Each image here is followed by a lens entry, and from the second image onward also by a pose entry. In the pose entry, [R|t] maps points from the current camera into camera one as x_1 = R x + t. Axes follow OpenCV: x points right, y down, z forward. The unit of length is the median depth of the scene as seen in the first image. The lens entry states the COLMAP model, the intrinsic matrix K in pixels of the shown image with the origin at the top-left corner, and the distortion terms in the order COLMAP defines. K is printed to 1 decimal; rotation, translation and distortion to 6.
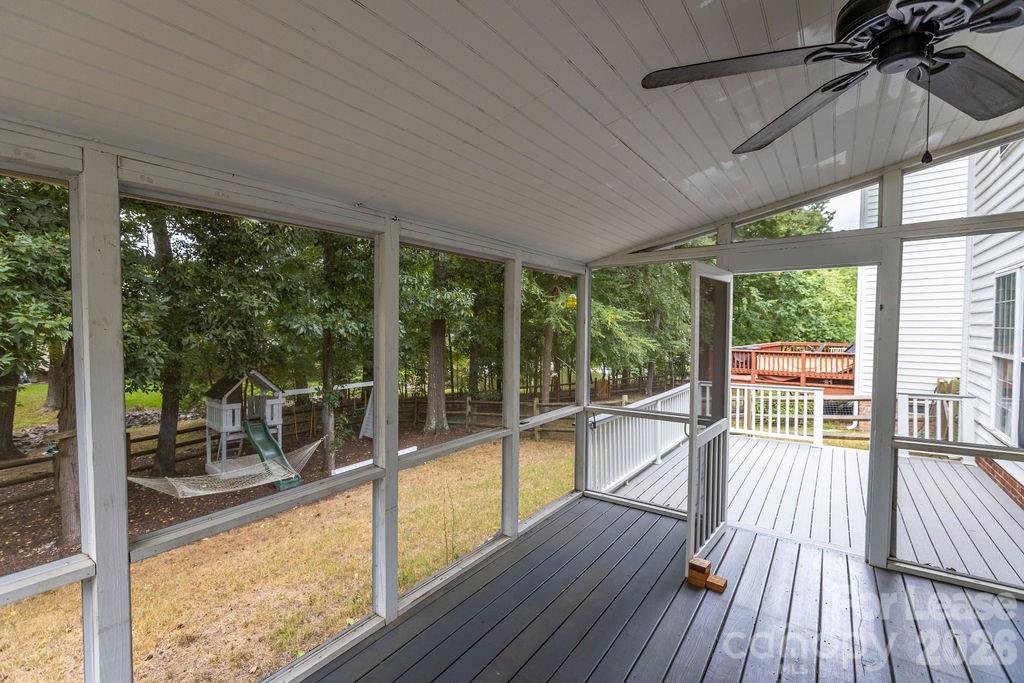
lens RADIAL K [[454.4, 0, 508.6], [0, 454.4, 340.9], [0, 0, 1]] dist [-0.003442, 0.001701]
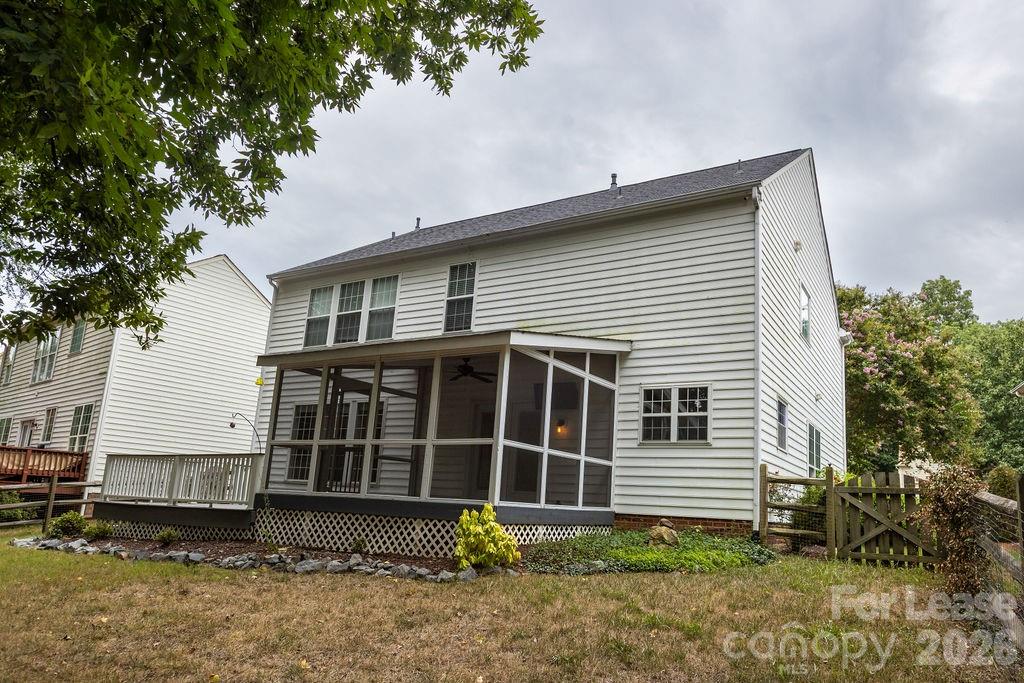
lens RADIAL K [[668.9, 0, 568.9], [0, 668.9, 382.5], [0, 0, 1]] dist [-0.007139, -0.002698]
pose [[-0.132369, 0.181295, 0.974480, -3.415621], [-0.018816, 0.982494, -0.185342, 0.495003], [-0.991022, -0.042870, -0.126641, 0.278000]]
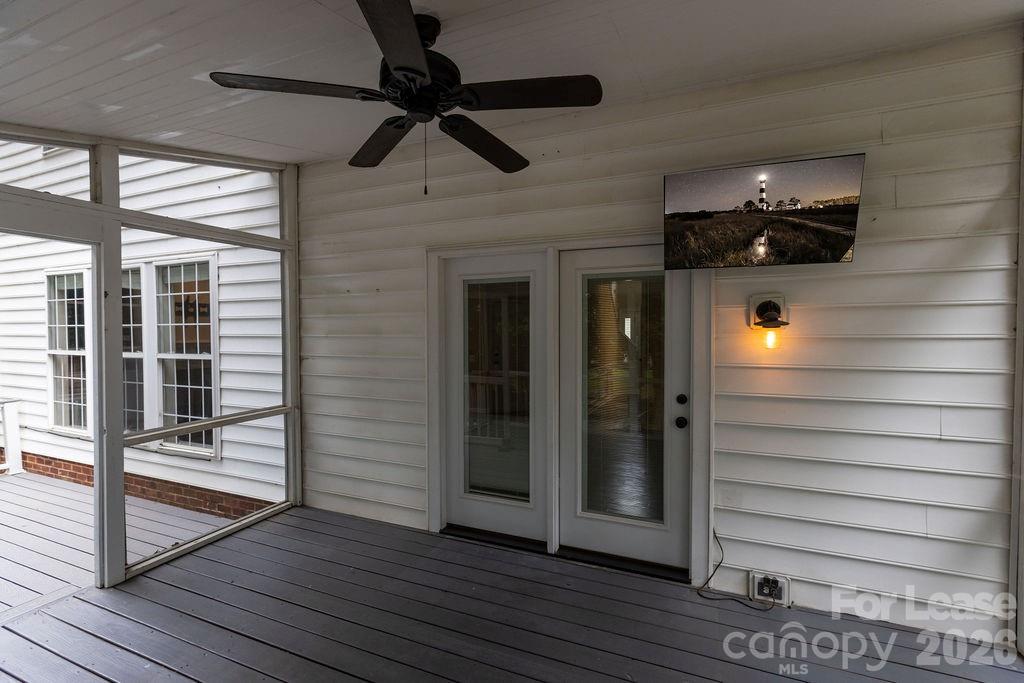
lens RADIAL K [[454.4, 0, 513.4], [0, 454.4, 342.9], [0, 0, 1]] dist [-0.003442, 0.001701]
pose [[-0.233837, -0.022717, 0.972010, -0.220915], [0.032403, 0.998990, 0.031143, 0.018361], [-0.971736, 0.038778, -0.232864, 0.413242]]
